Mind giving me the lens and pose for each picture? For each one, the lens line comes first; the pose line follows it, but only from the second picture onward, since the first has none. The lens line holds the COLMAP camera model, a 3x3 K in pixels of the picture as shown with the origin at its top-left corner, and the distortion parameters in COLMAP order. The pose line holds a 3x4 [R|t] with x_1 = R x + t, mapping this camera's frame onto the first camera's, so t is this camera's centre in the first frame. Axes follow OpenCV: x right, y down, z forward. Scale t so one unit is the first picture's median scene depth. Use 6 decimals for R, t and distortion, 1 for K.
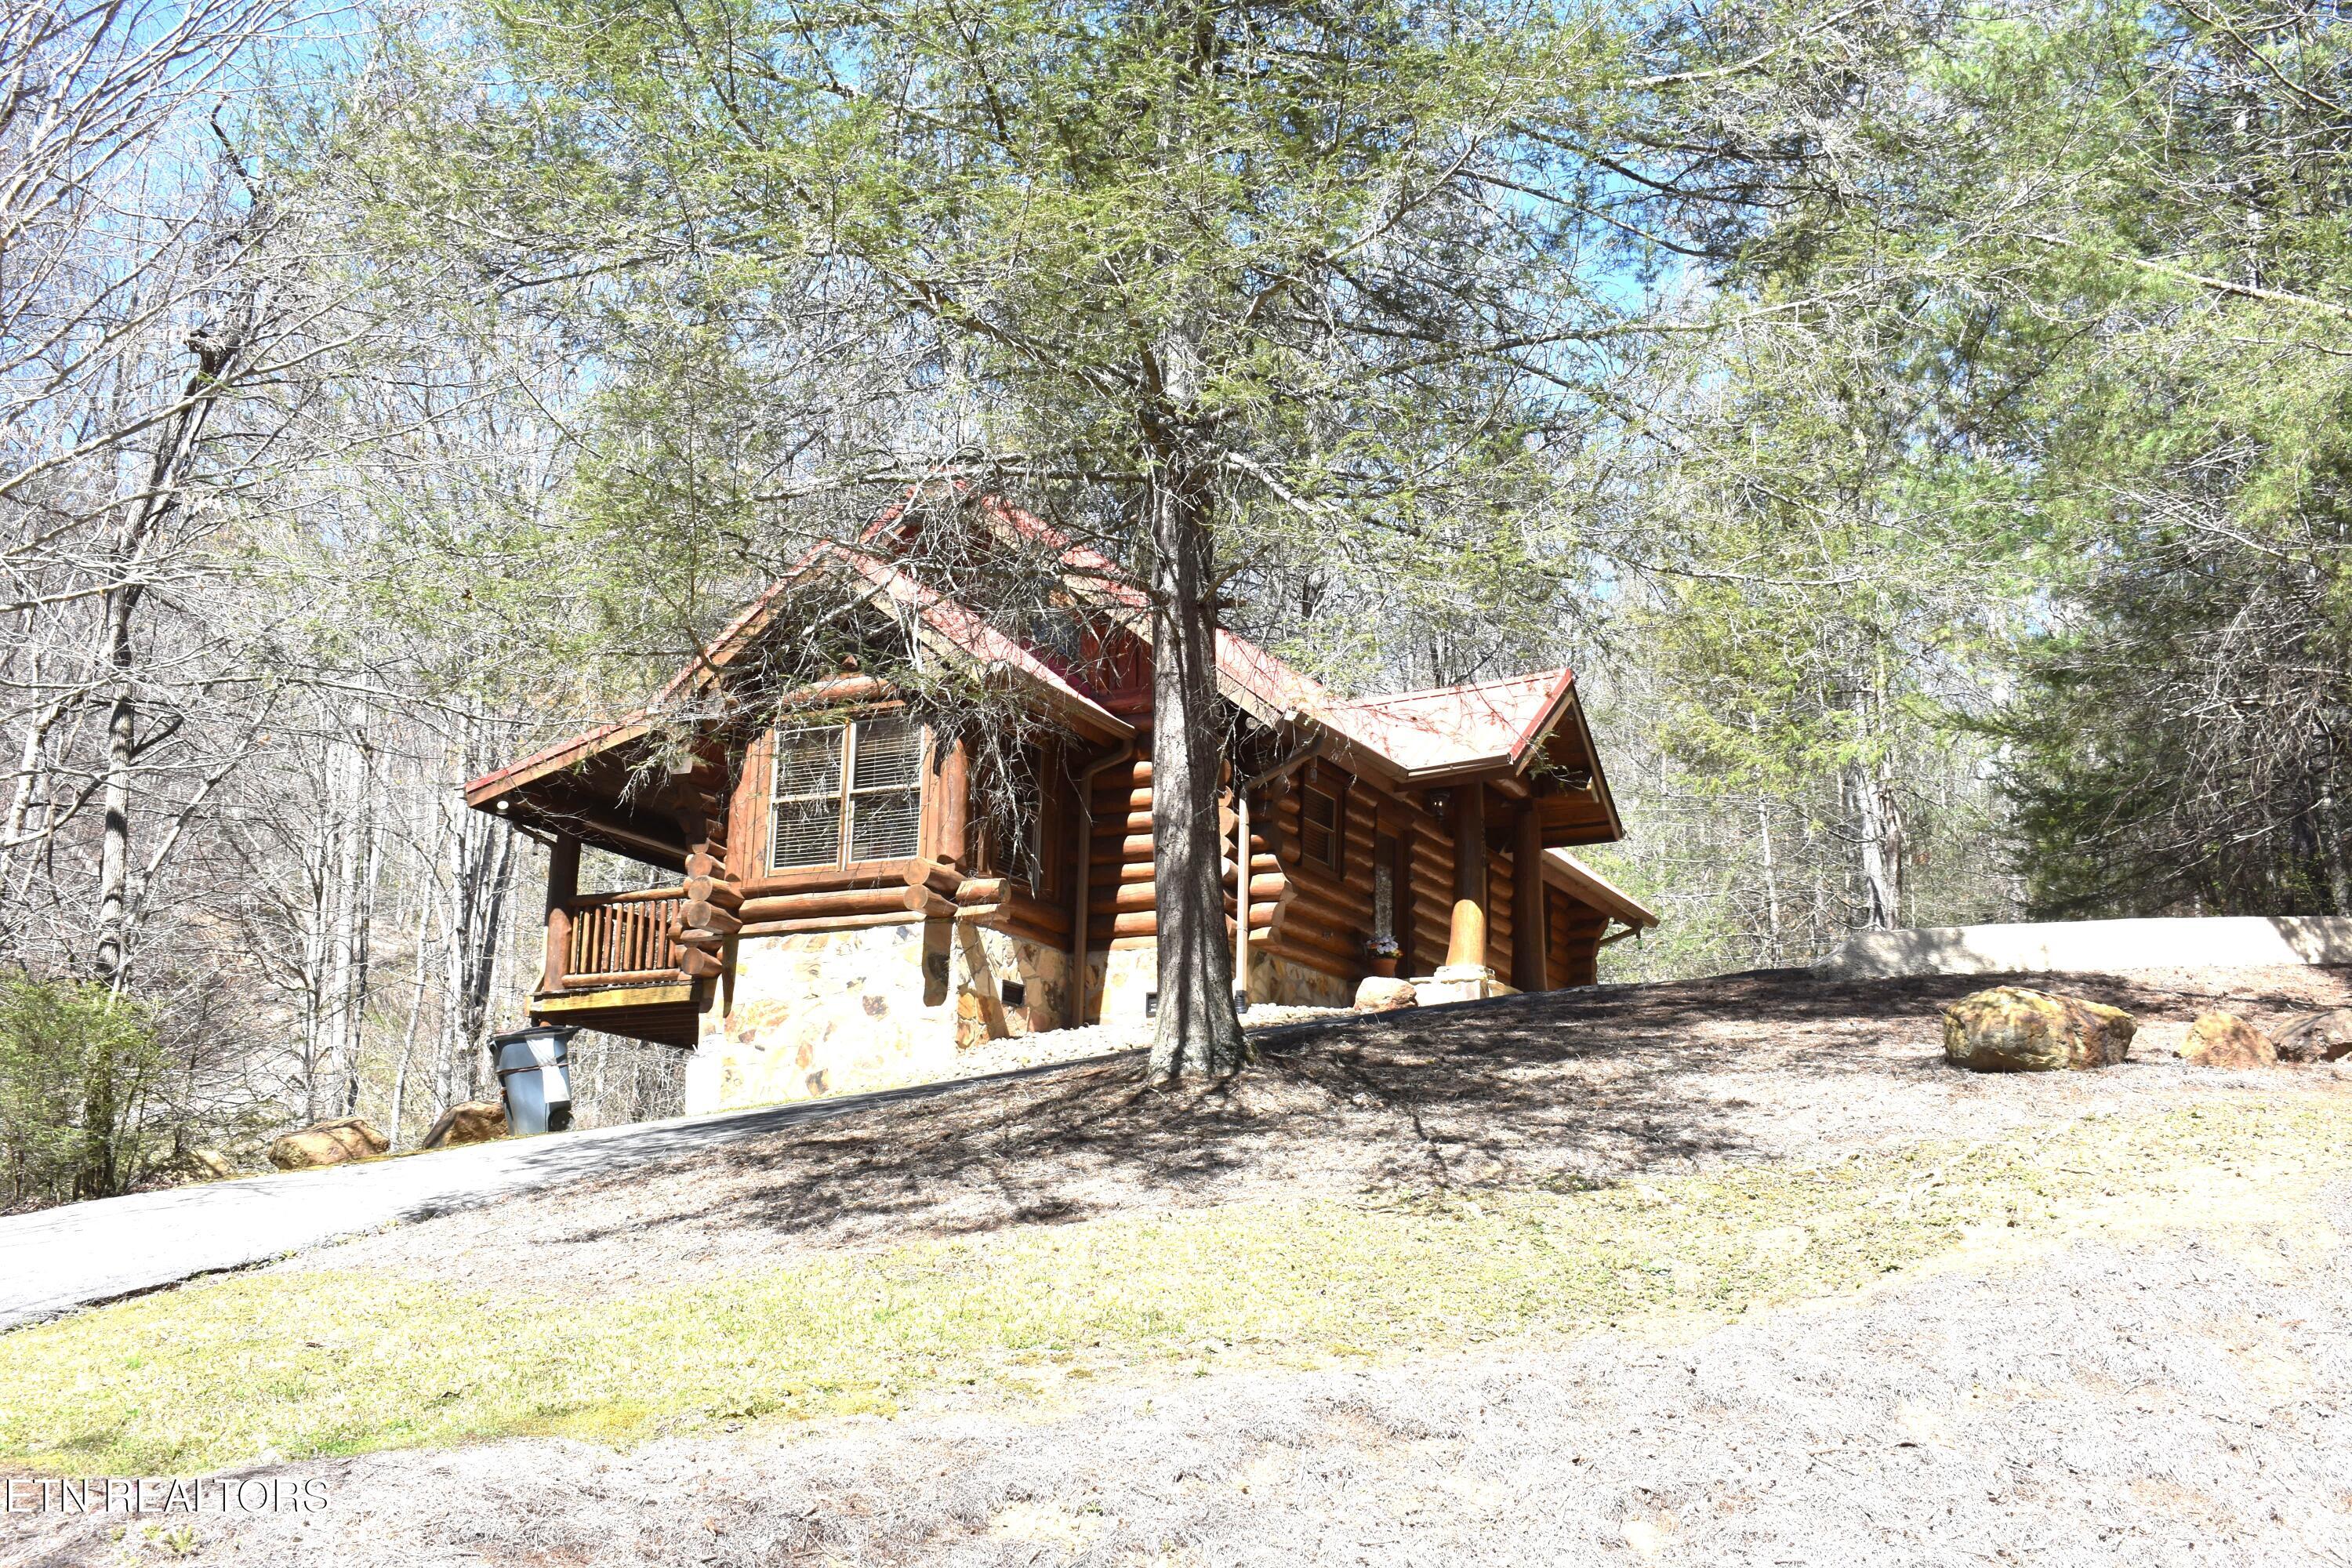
lens RADIAL K [[2512.8, 0, 1169.8], [0, 2512.8, 785.2], [0, 0, 1]] dist [-0.017260, 0.000000]
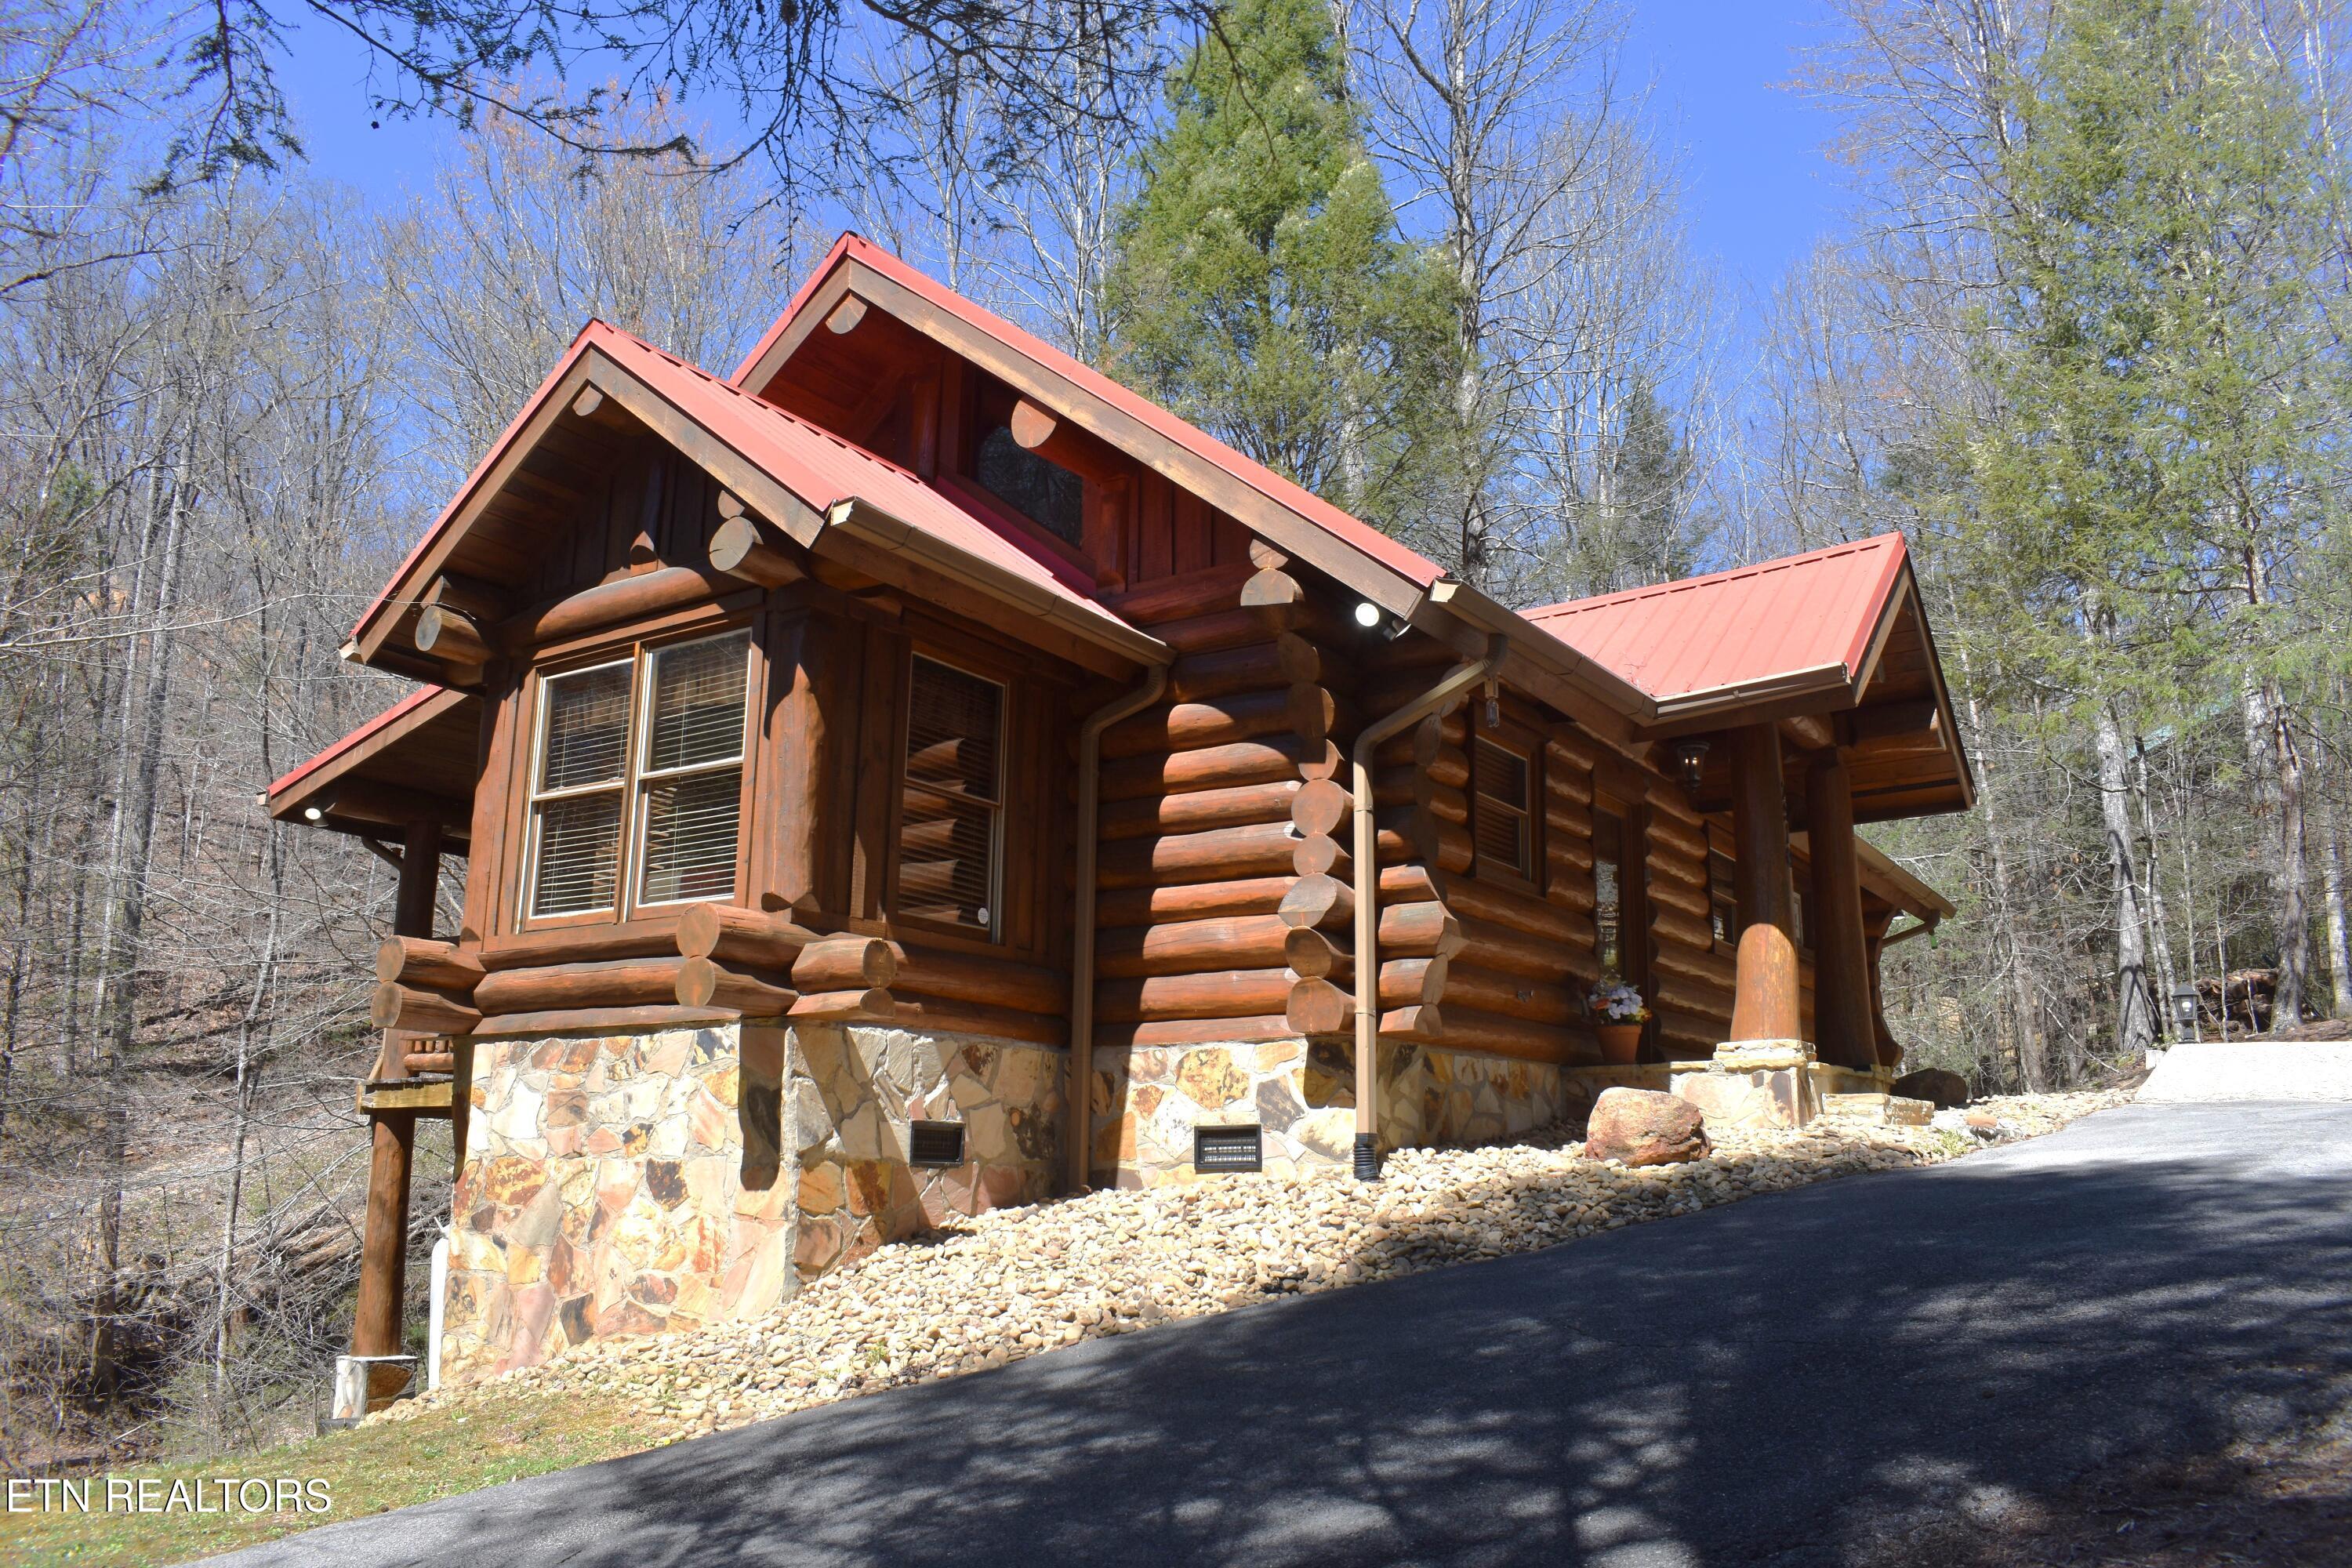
lens RADIAL K [[1813.2, 0, 1192.3], [0, 1813.2, 765.4], [0, 0, 1]] dist [-0.082630, 0.005740]
pose [[0.994223, -0.036937, -0.100778, 0.032580], [0.037004, 0.999314, -0.001210, 0.005072], [0.100753, -0.002526, 0.994908, 0.617531]]
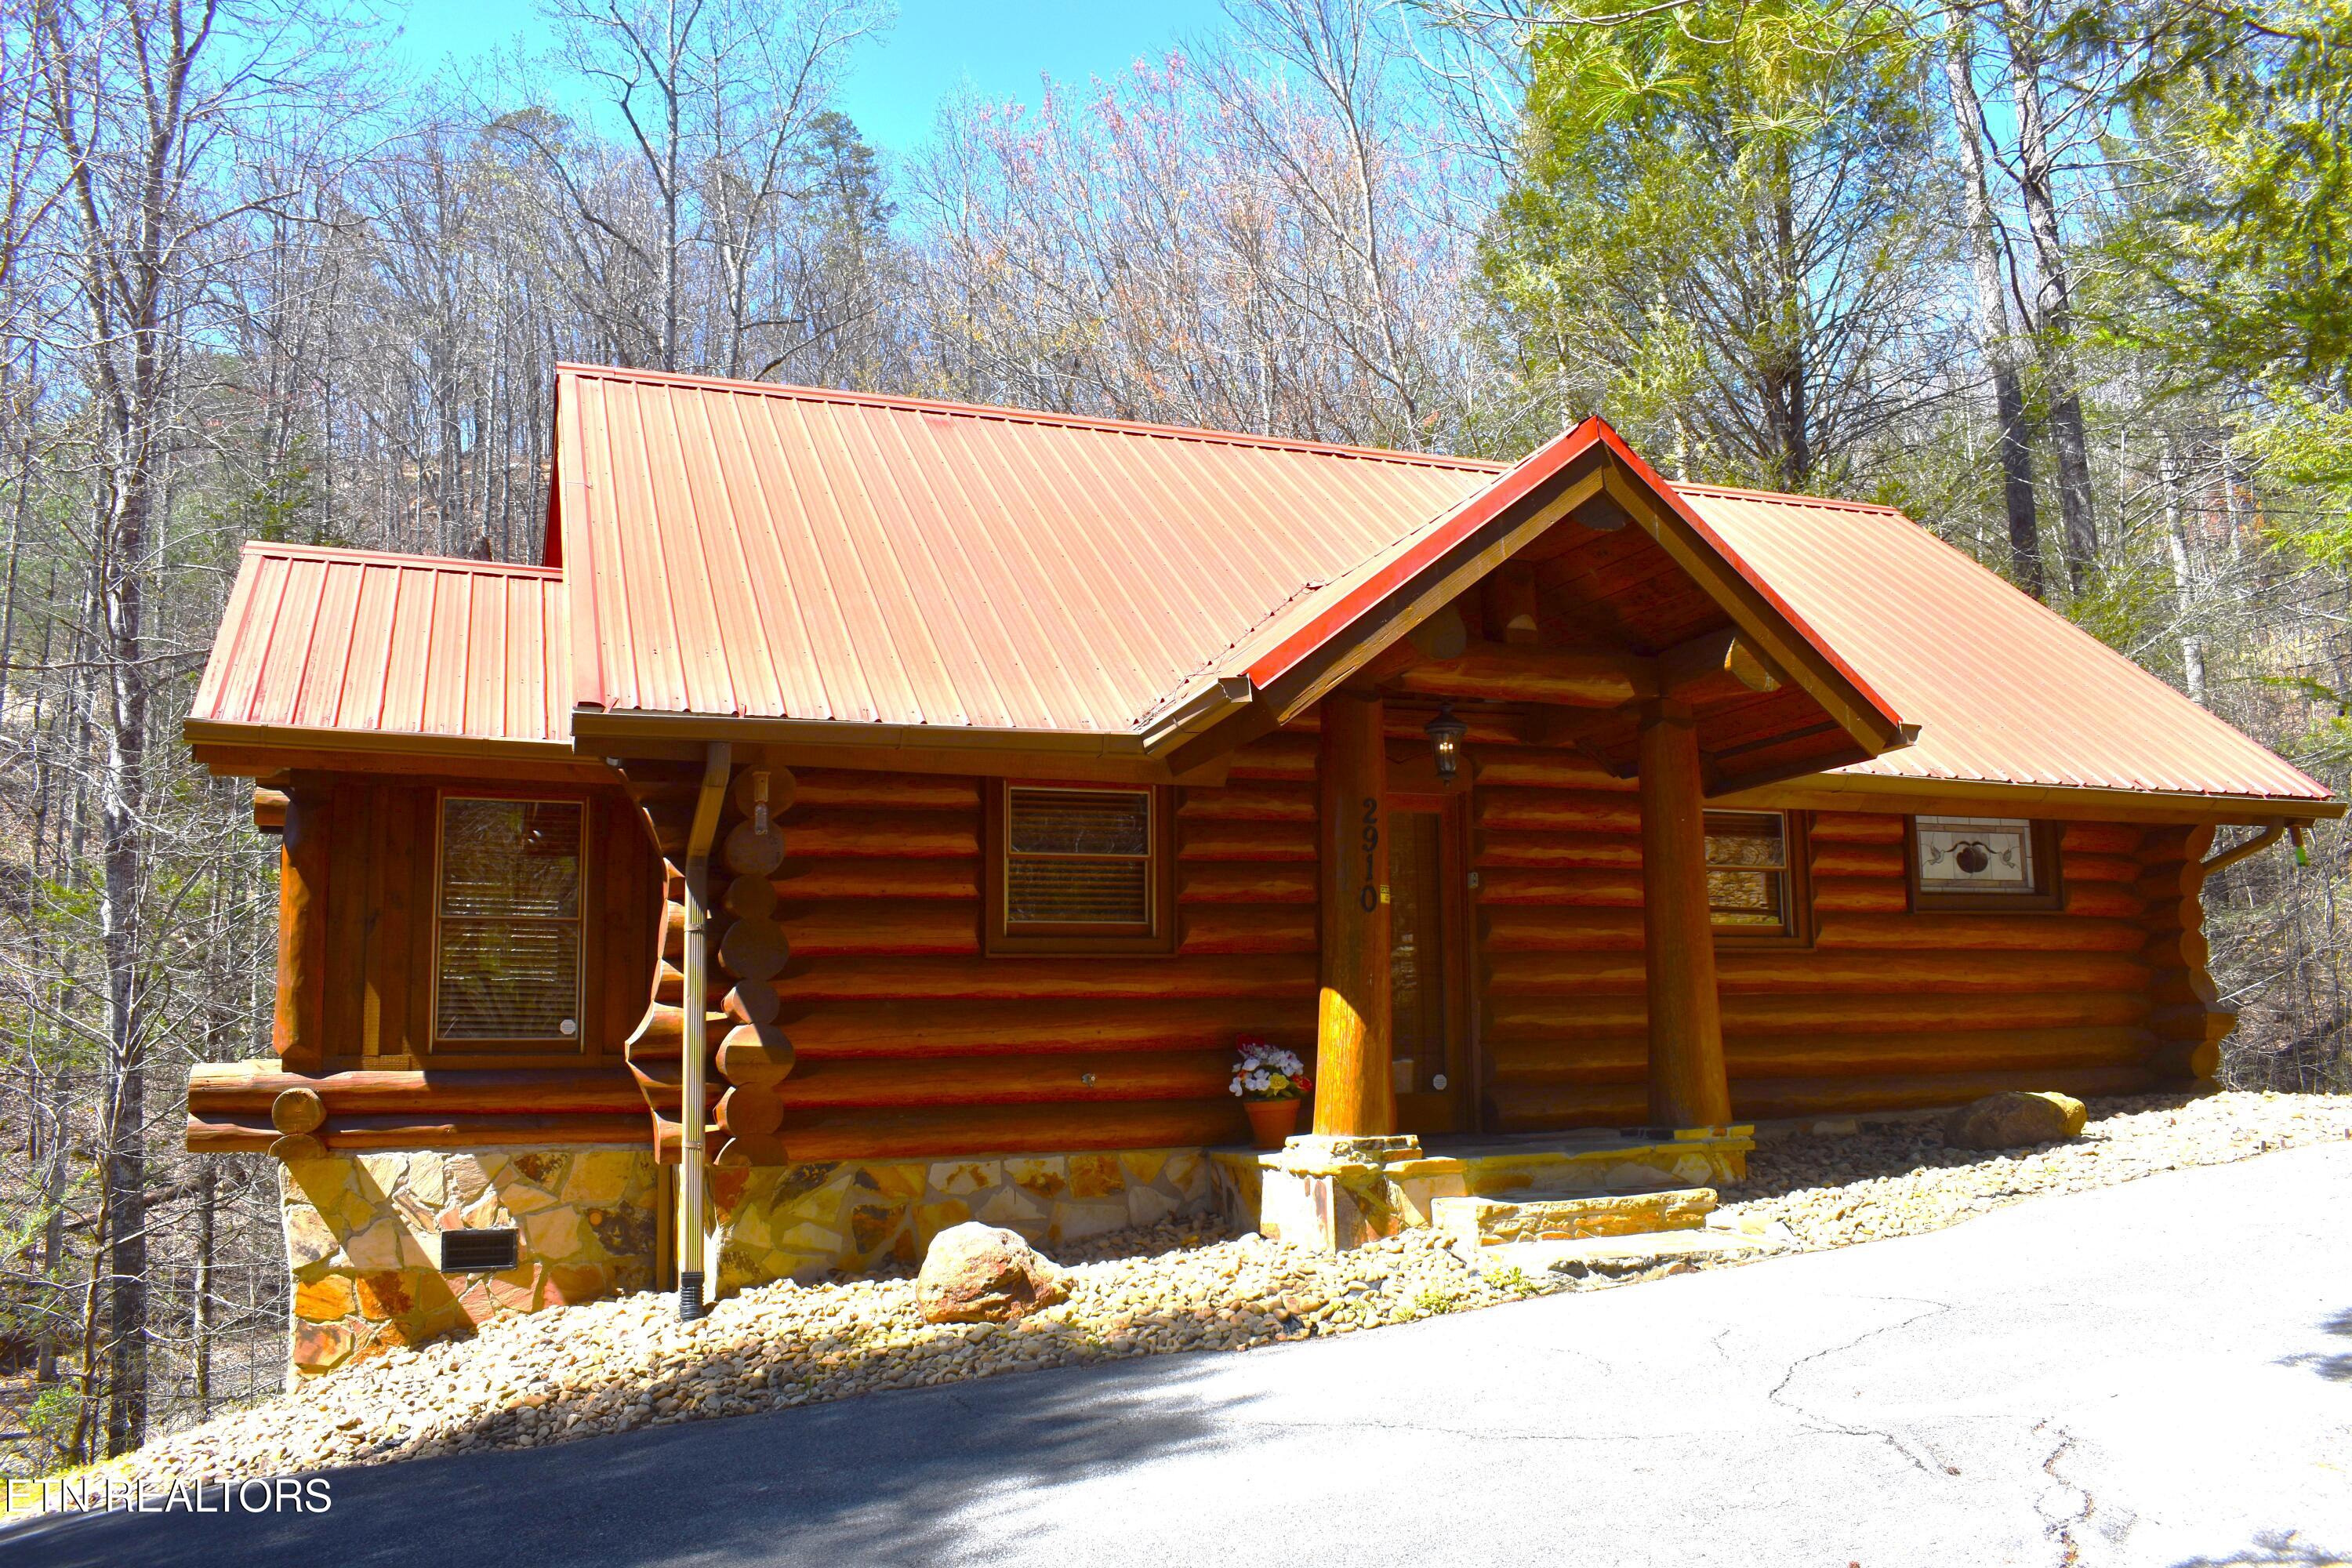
lens RADIAL K [[1813.2, 0, 1180.8], [0, 1813.2, 782.8], [0, 0, 1]] dist [-0.082630, 0.005740]
pose [[0.756926, -0.124505, -0.641530, 0.337856], [0.182923, 0.982807, 0.025089, -0.004740], [0.627377, -0.136341, 0.766687, 0.789804]]
